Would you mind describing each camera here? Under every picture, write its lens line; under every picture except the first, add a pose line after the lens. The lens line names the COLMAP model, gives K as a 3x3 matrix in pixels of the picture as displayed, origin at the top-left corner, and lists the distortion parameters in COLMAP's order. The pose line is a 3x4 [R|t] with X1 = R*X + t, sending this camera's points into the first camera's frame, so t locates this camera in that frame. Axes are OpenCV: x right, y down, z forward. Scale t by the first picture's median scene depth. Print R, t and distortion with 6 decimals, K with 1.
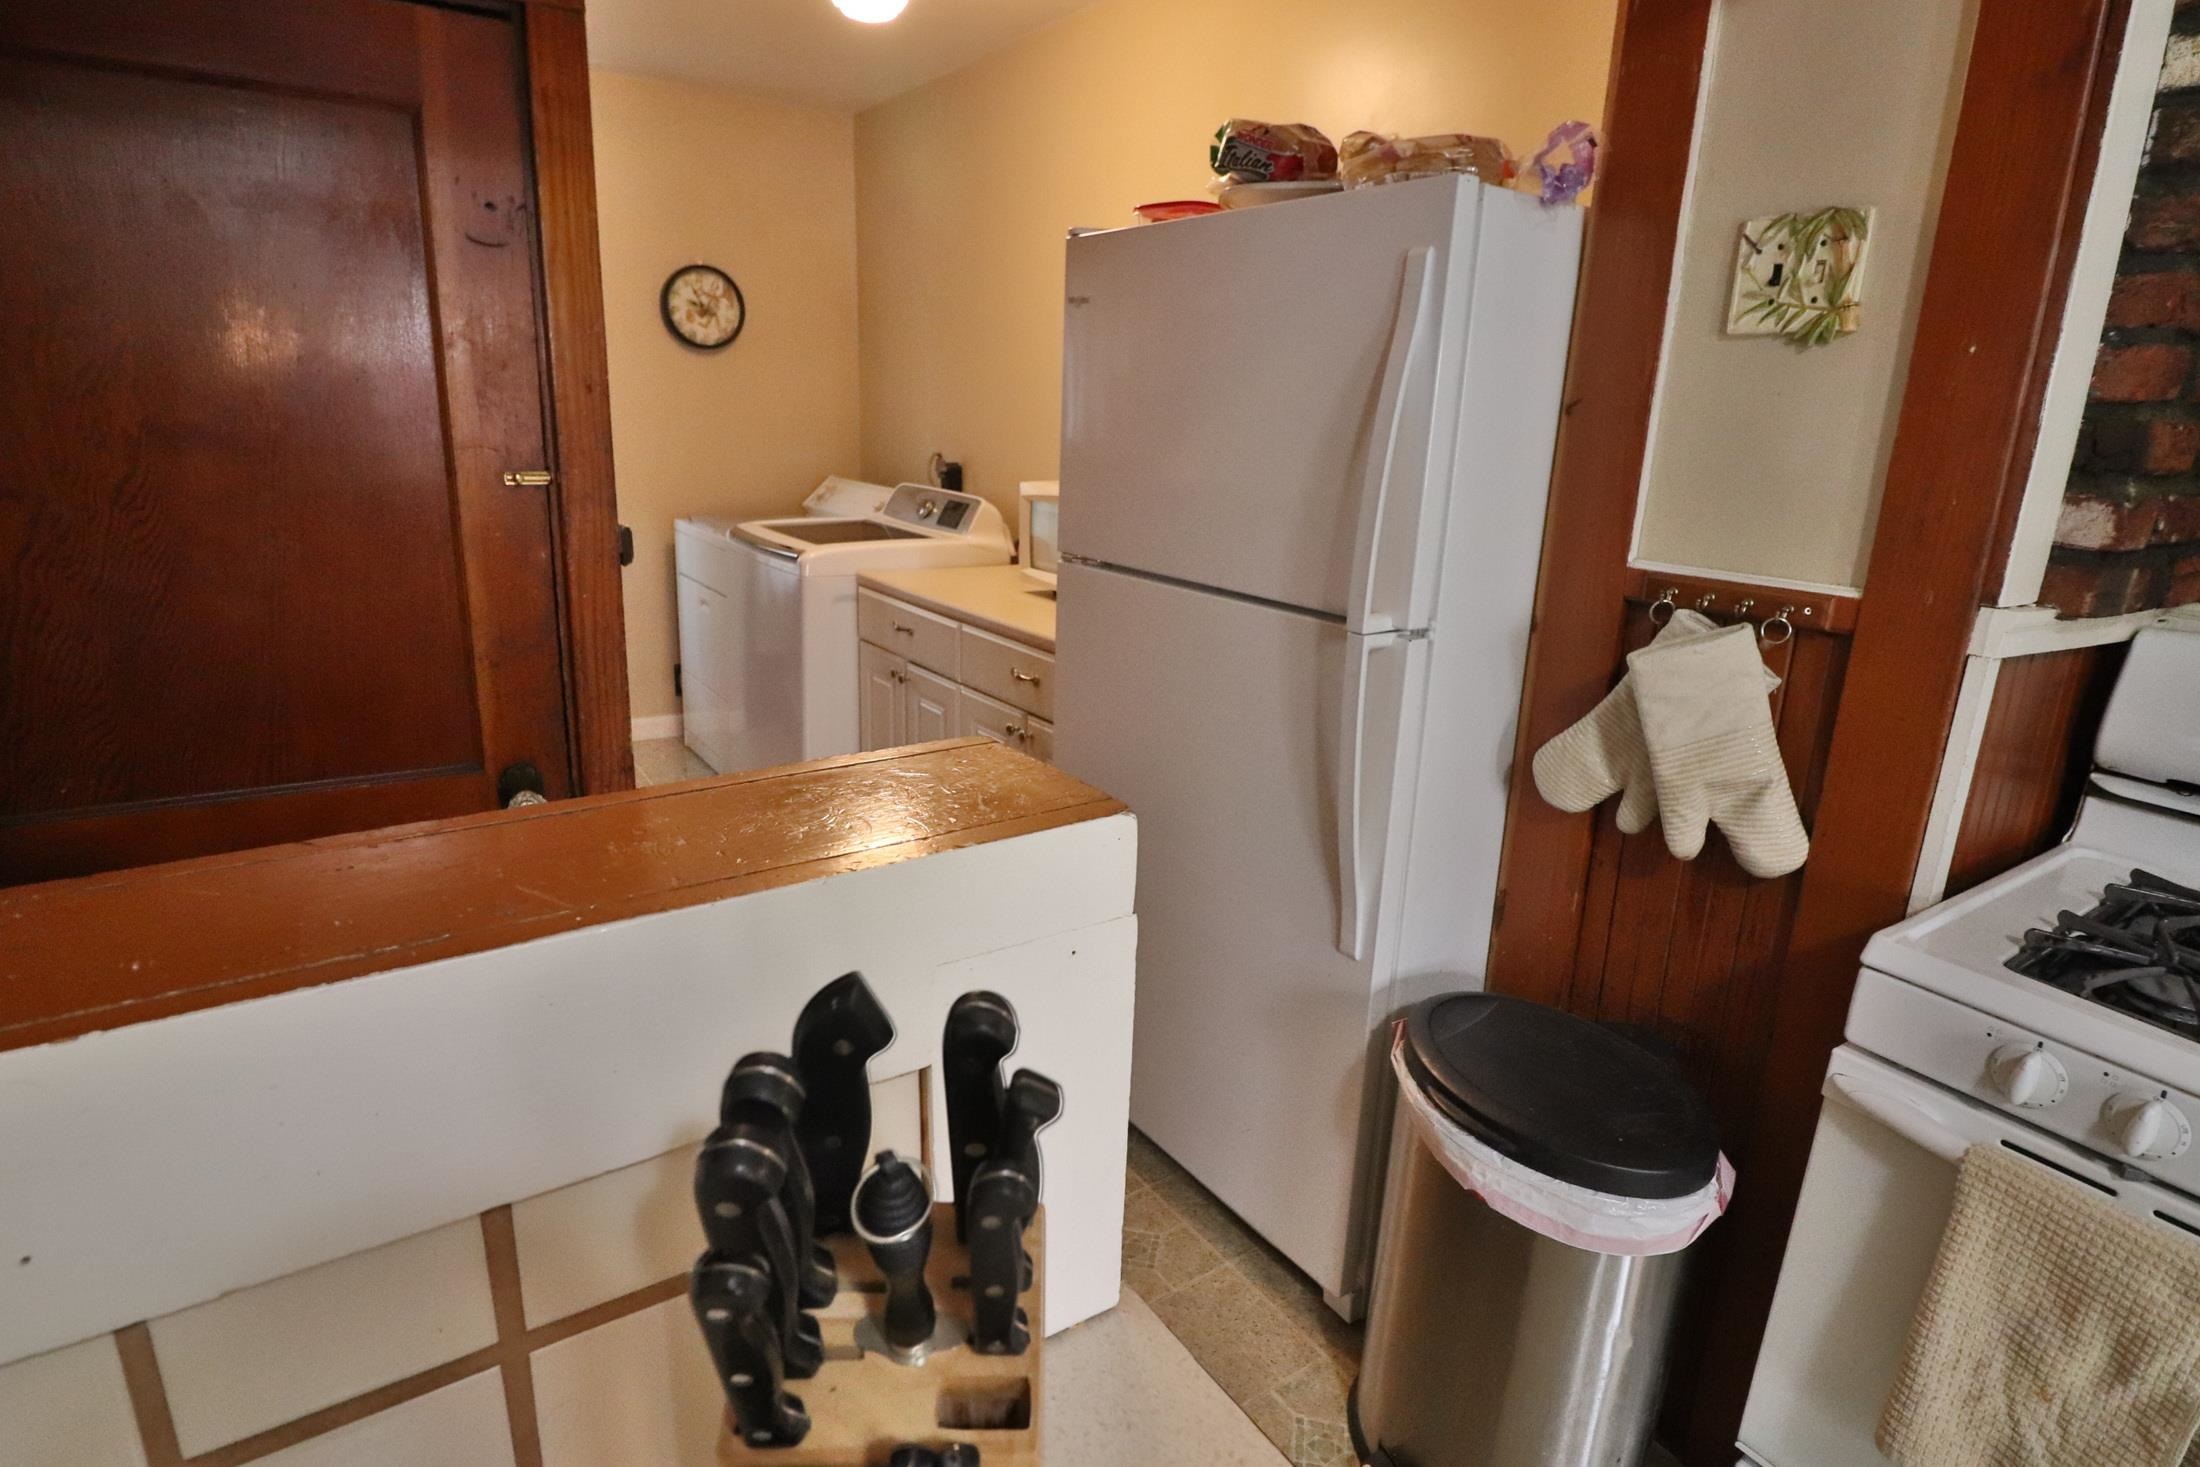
lens RADIAL K [[1134.8, 0, 1094.1], [0, 1134.8, 718.8], [0, 0, 1]] dist [0.002066, -0.015188]
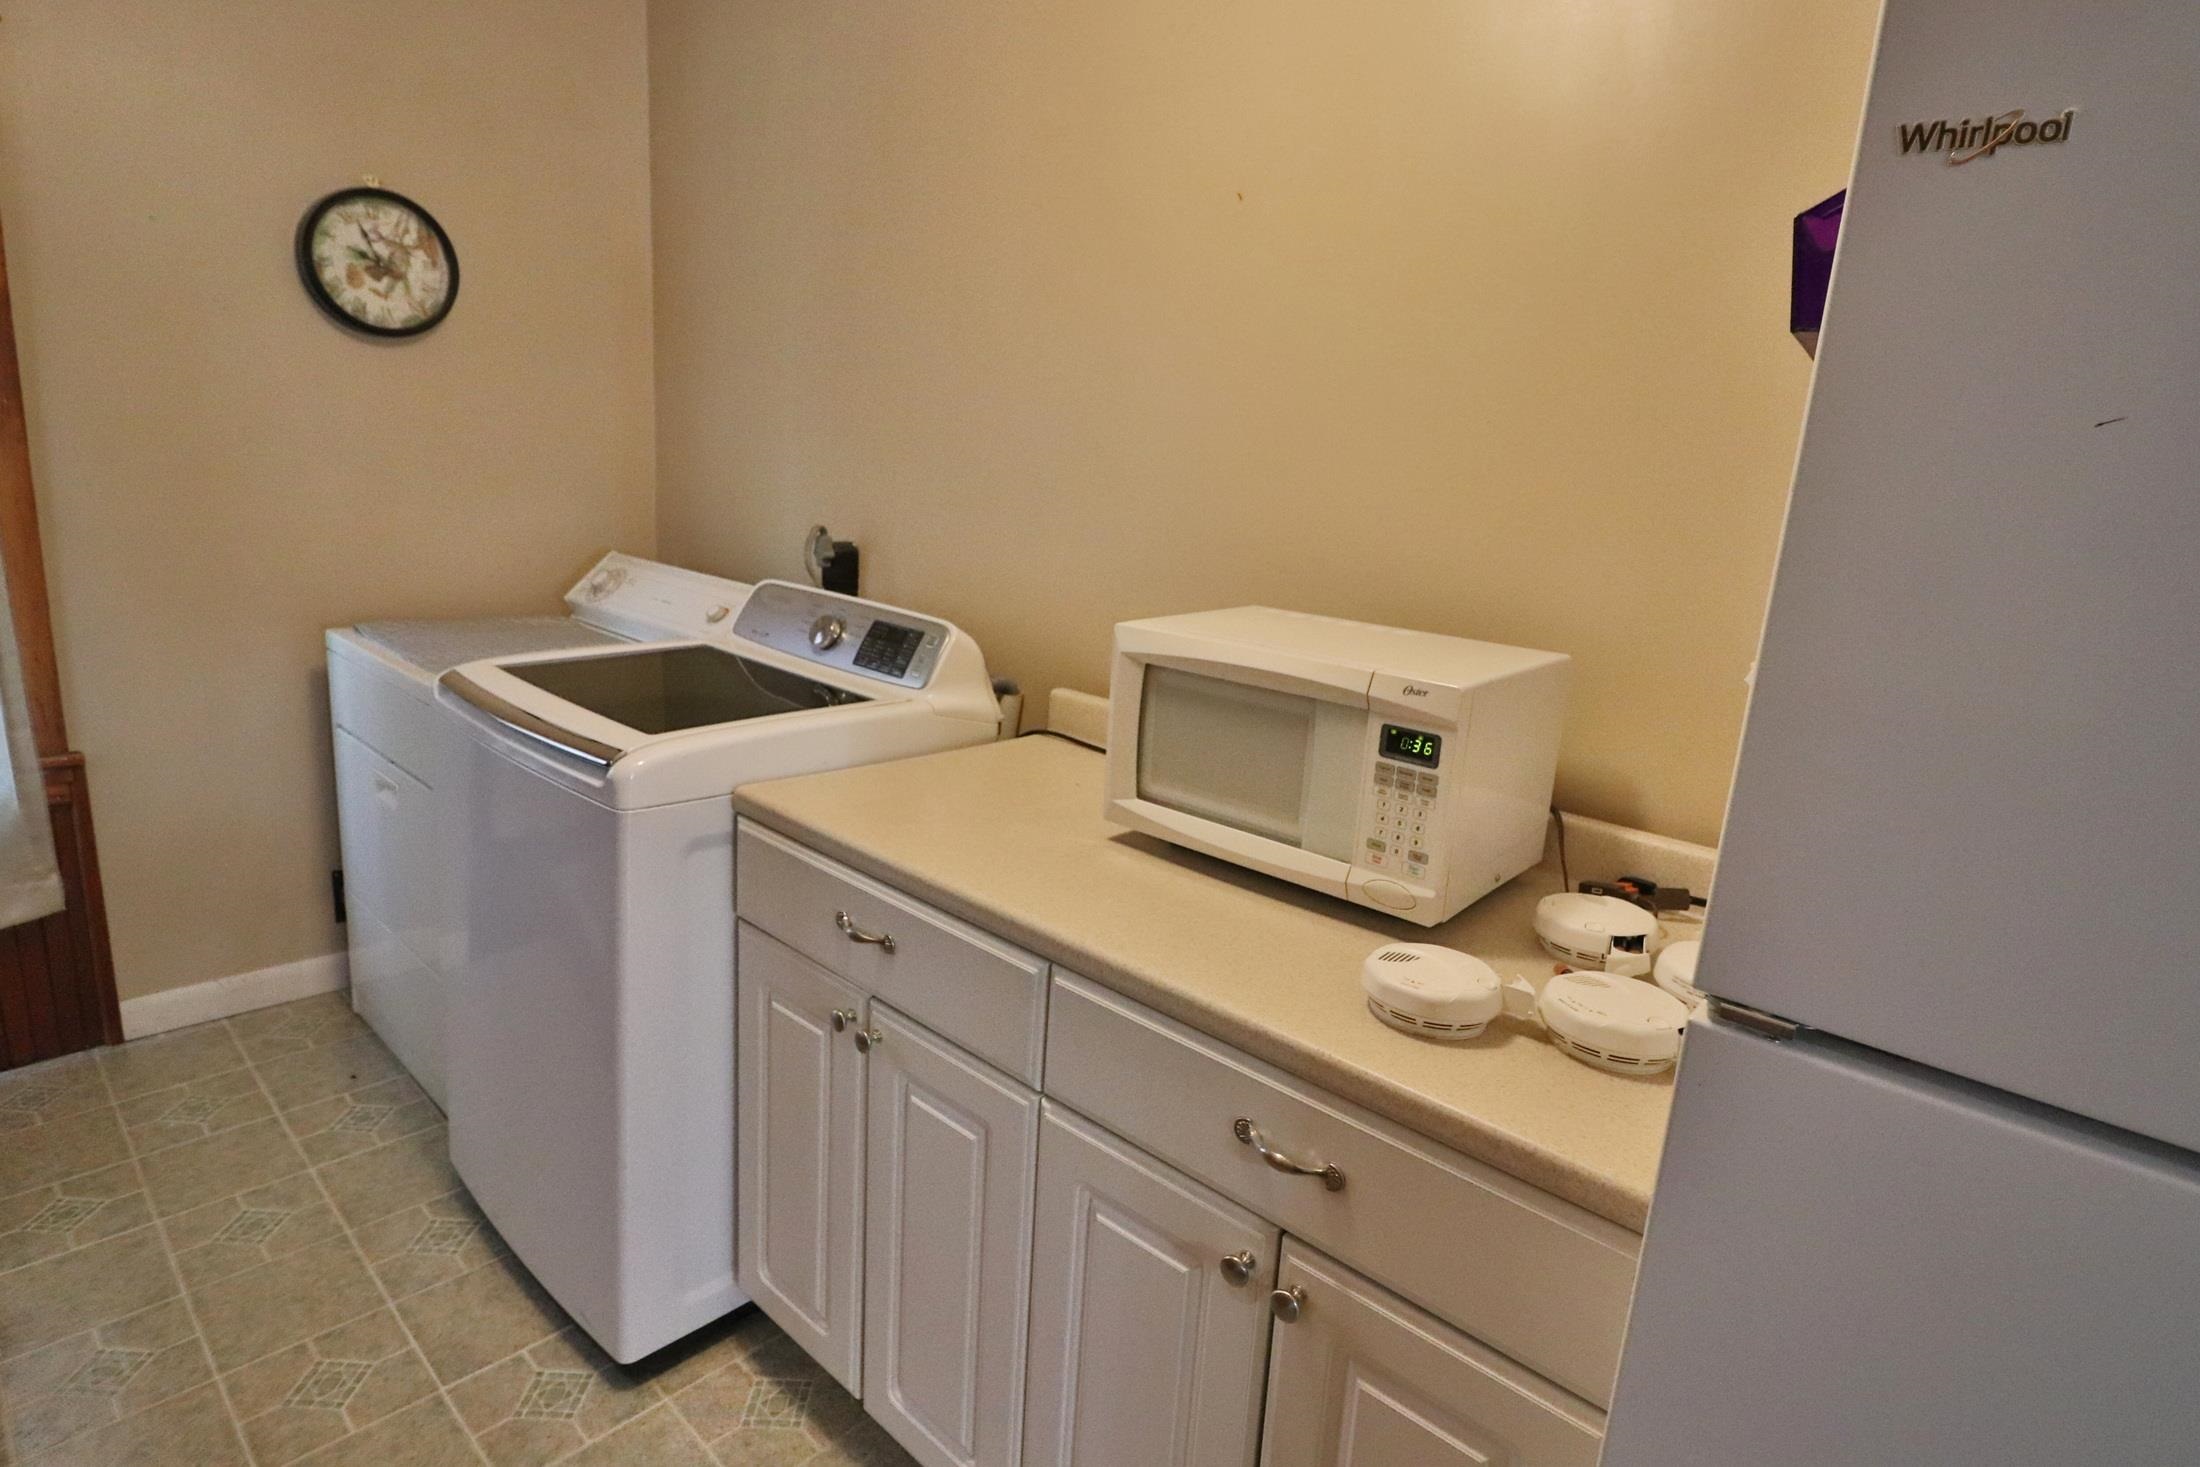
lens RADIAL K [[1134.8, 0, 1094.1], [0, 1134.8, 718.8], [0, 0, 1]] dist [0.002066, -0.015188]
pose [[0.973701, -0.020061, 0.226943, -0.130324], [0.026726, 0.999296, -0.026333, -0.110124], [-0.226255, 0.031706, 0.973552, 0.377737]]
